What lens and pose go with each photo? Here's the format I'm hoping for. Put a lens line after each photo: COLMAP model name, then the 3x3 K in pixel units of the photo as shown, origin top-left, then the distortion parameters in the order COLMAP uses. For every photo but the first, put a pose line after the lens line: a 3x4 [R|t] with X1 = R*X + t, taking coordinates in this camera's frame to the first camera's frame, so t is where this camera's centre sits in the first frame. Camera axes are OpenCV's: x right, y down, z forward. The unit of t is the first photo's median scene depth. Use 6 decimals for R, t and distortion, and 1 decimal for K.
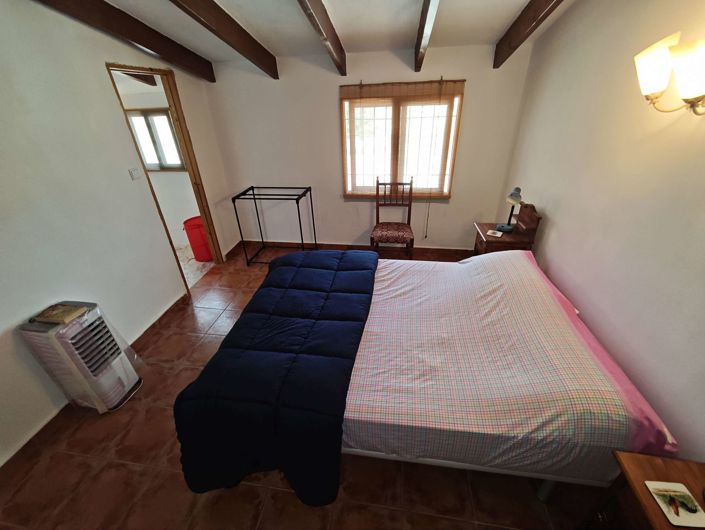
lens RADIAL K [[295.0, 0, 349.8], [0, 295.0, 262.3], [0, 0, 1]] dist [-0.005833, 0.001451]
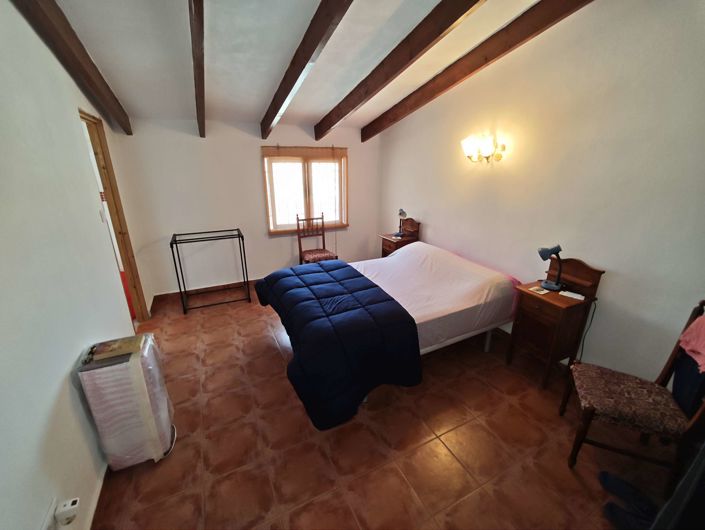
lens RADIAL K [[295.0, 0, 349.8], [0, 295.0, 262.3], [0, 0, 1]] dist [-0.005833, 0.001451]
pose [[0.819697, -0.151049, 0.552522, -0.454276], [0.256131, 0.959451, -0.117689, 0.111942], [-0.512341, 0.237988, 0.825148, -0.106230]]
